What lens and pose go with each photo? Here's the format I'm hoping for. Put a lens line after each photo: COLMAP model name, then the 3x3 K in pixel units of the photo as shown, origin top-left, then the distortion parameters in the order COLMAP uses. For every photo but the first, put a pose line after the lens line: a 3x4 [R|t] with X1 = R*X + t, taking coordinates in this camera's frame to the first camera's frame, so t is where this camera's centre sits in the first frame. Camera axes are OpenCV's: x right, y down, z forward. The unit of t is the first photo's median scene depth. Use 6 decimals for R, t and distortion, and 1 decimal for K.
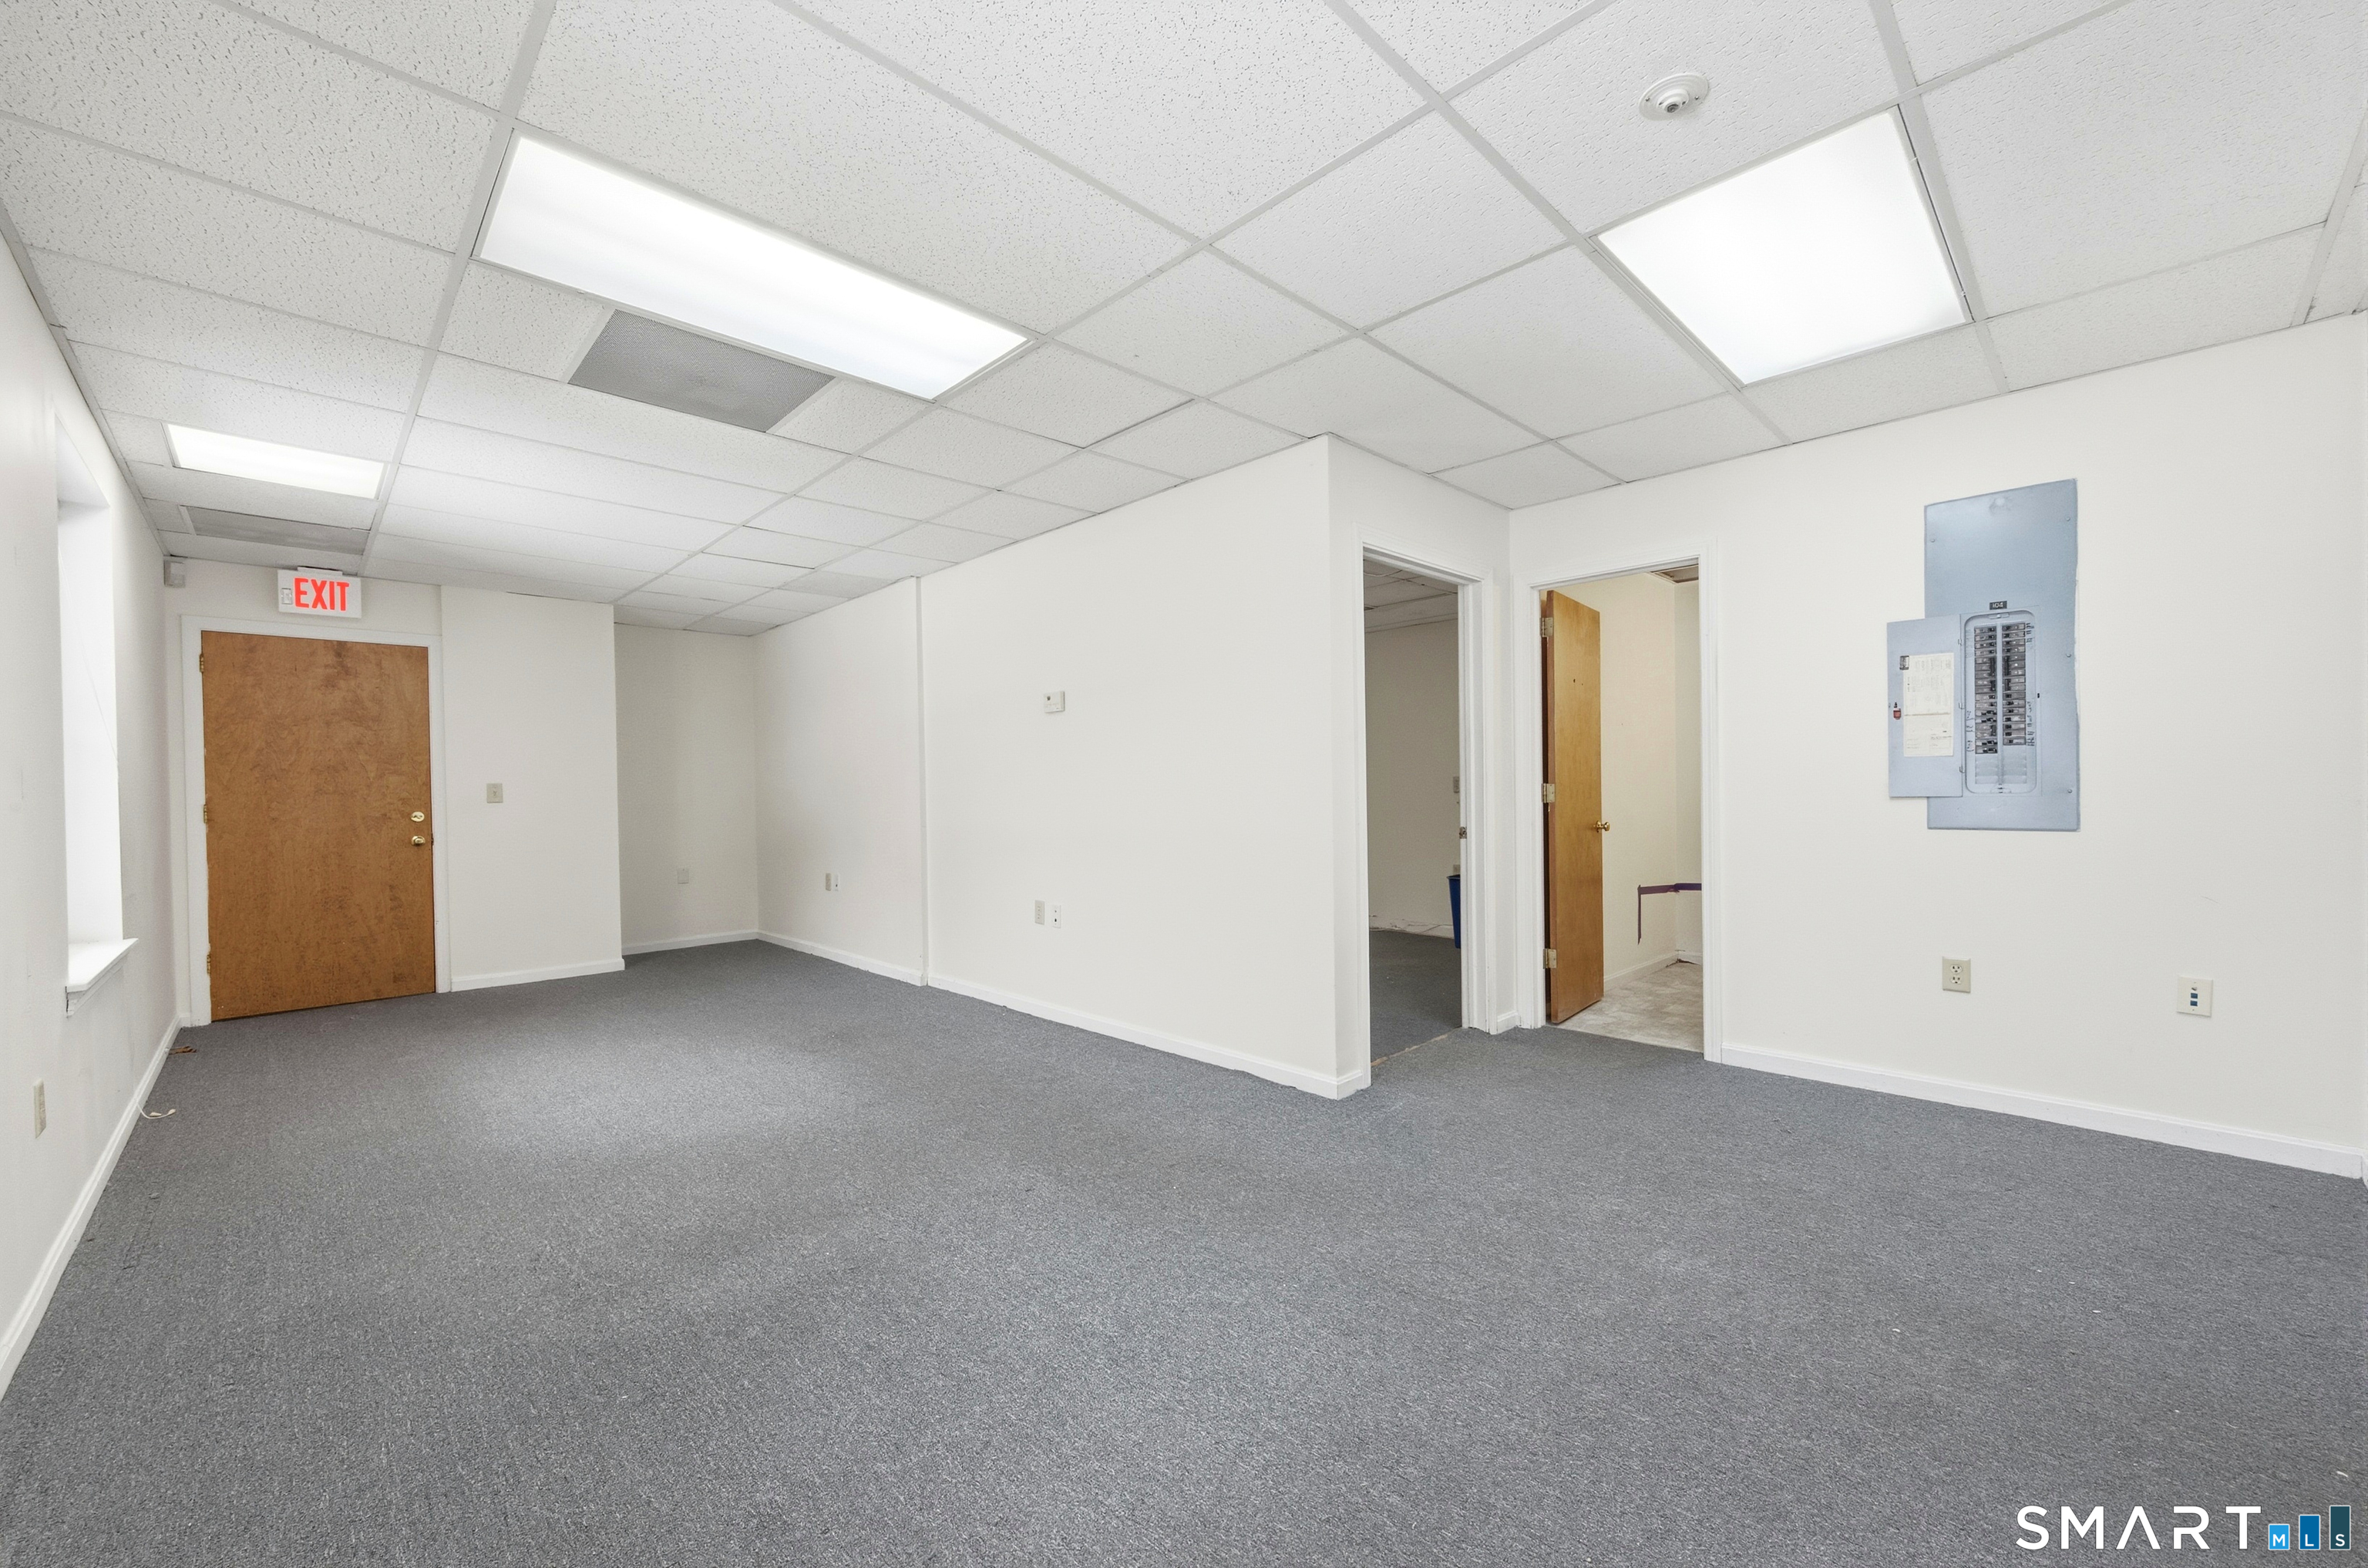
lens RADIAL K [[924.1, 0, 1190.1], [0, 924.1, 793.7], [0, 0, 1]] dist [0.001851, 0.000006]
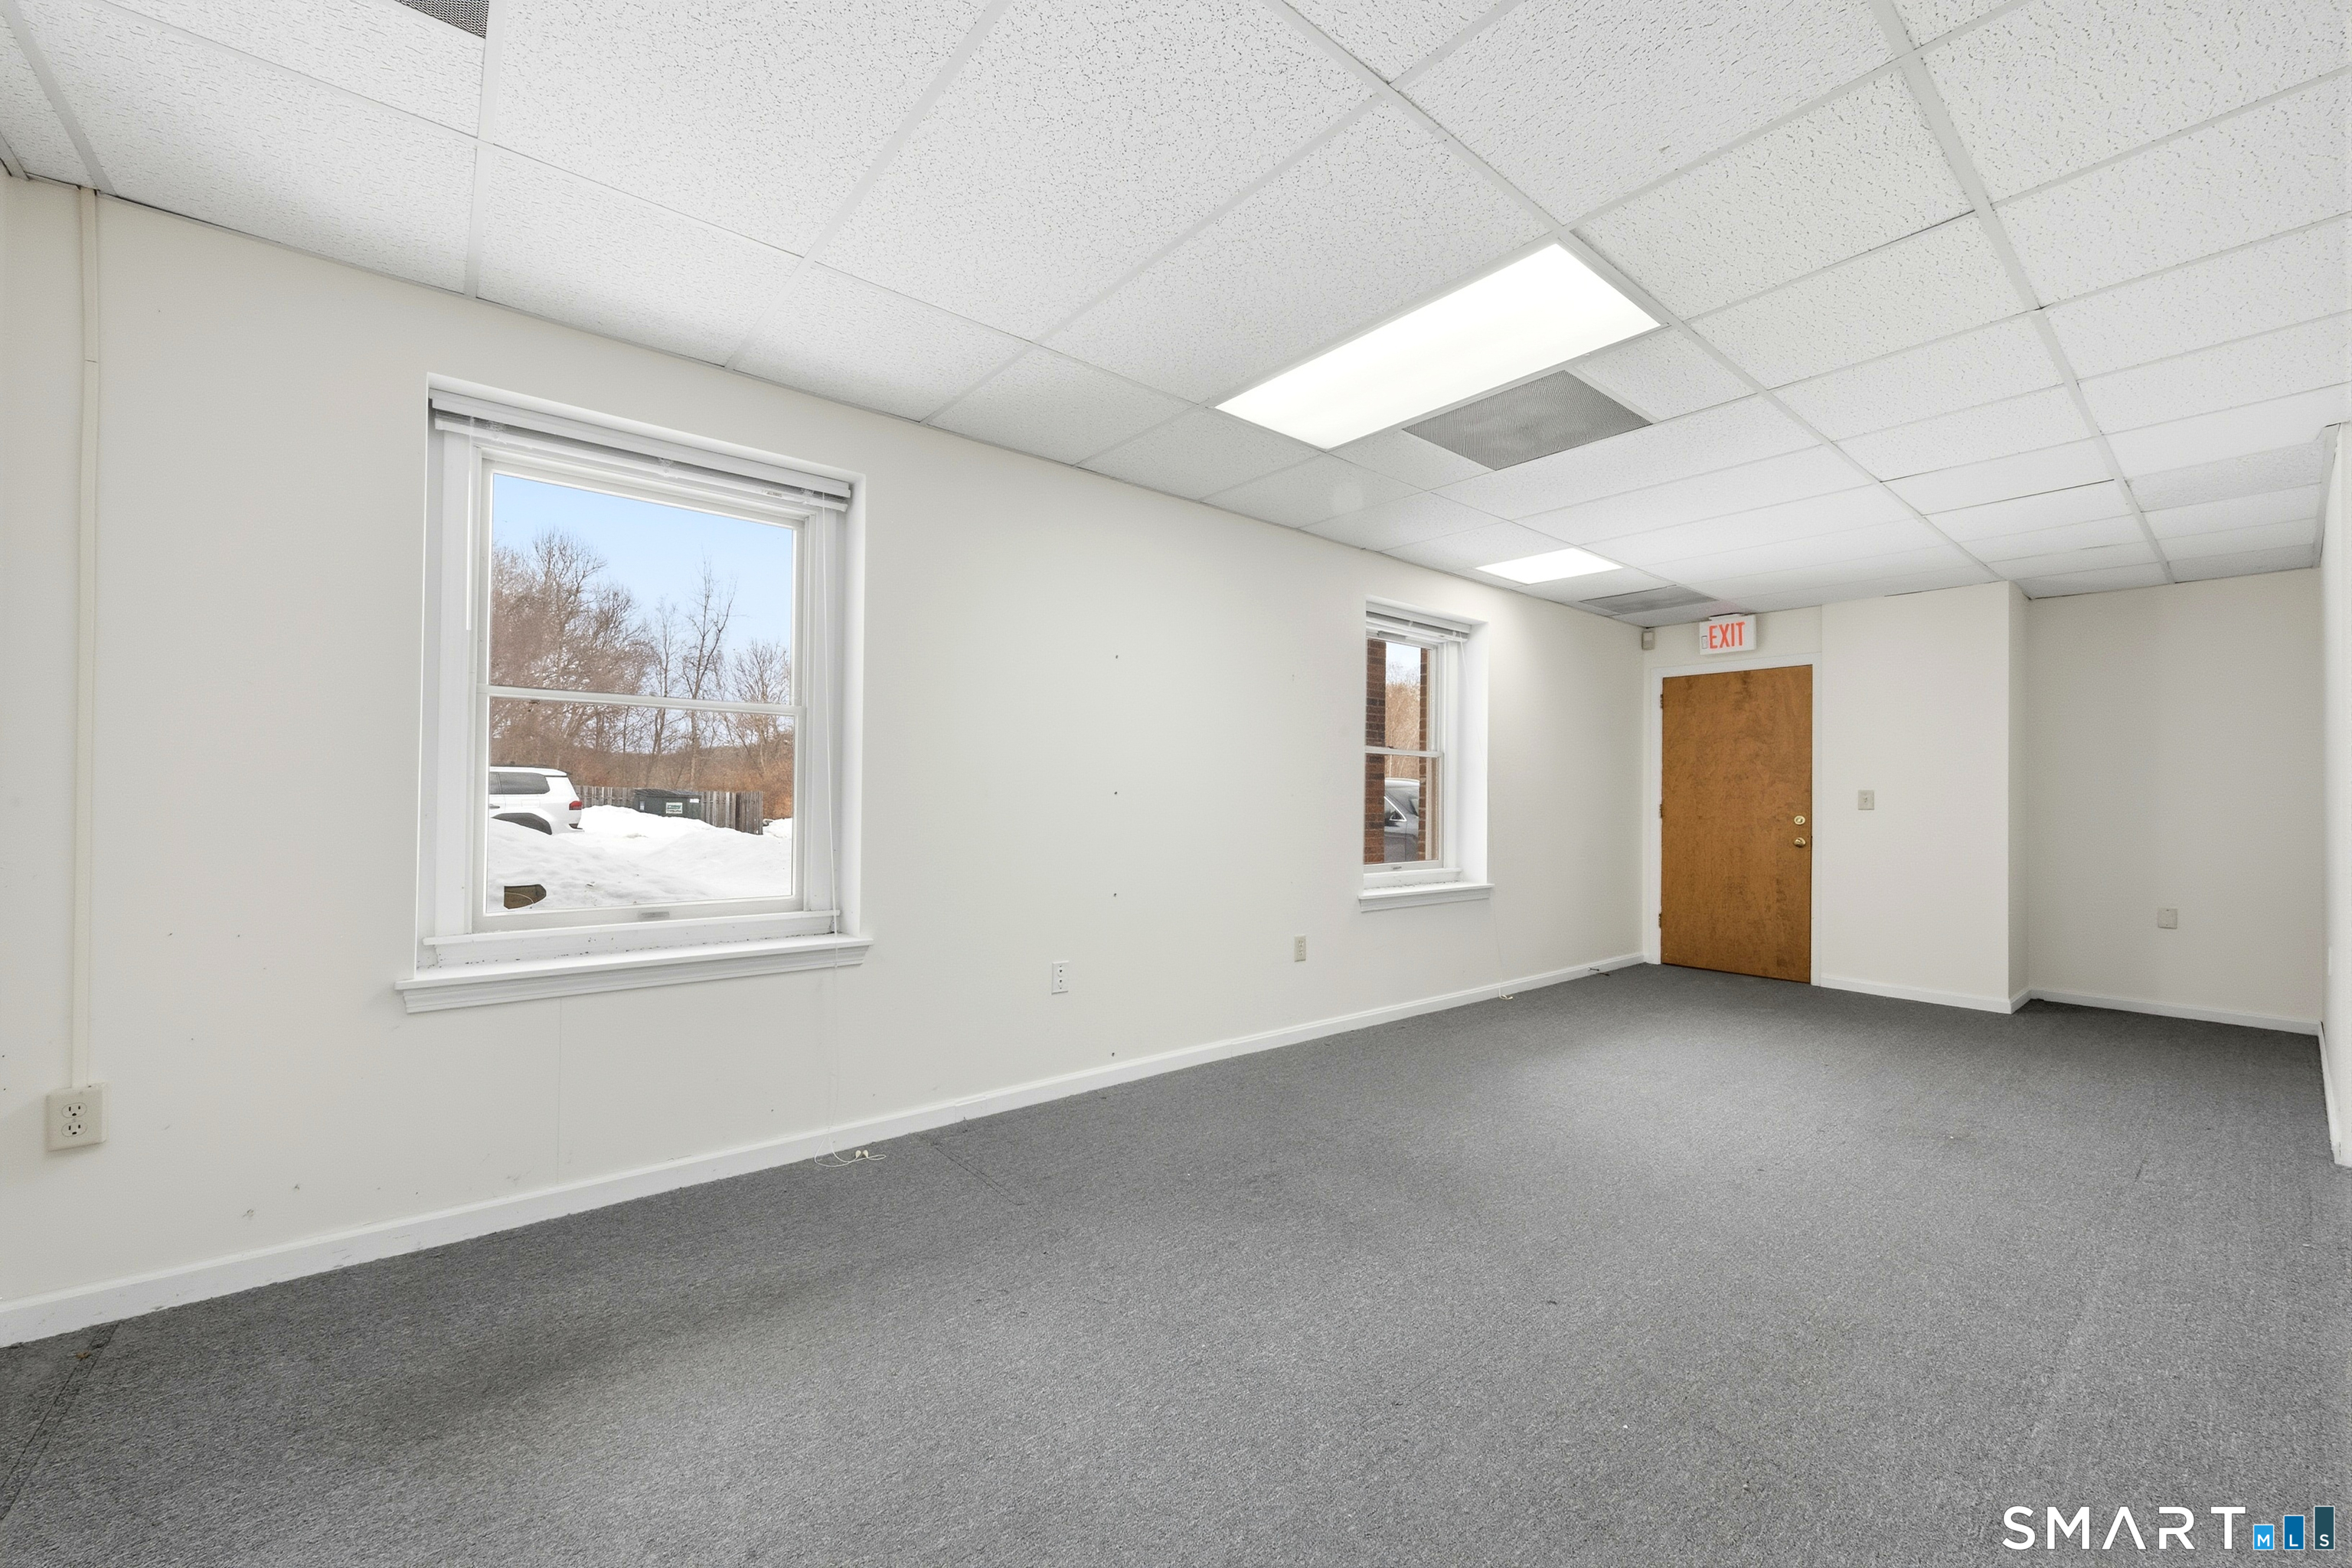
lens RADIAL K [[916.3, 0, 1180.6], [0, 916.3, 787.9], [0, 0, 1]] dist [-0.002441, -0.000079]
pose [[-0.087513, 0.003227, -0.996158, 0.334681], [-0.014425, 0.999886, 0.004506, -0.008088], [0.996059, 0.014764, -0.087456, 0.386964]]
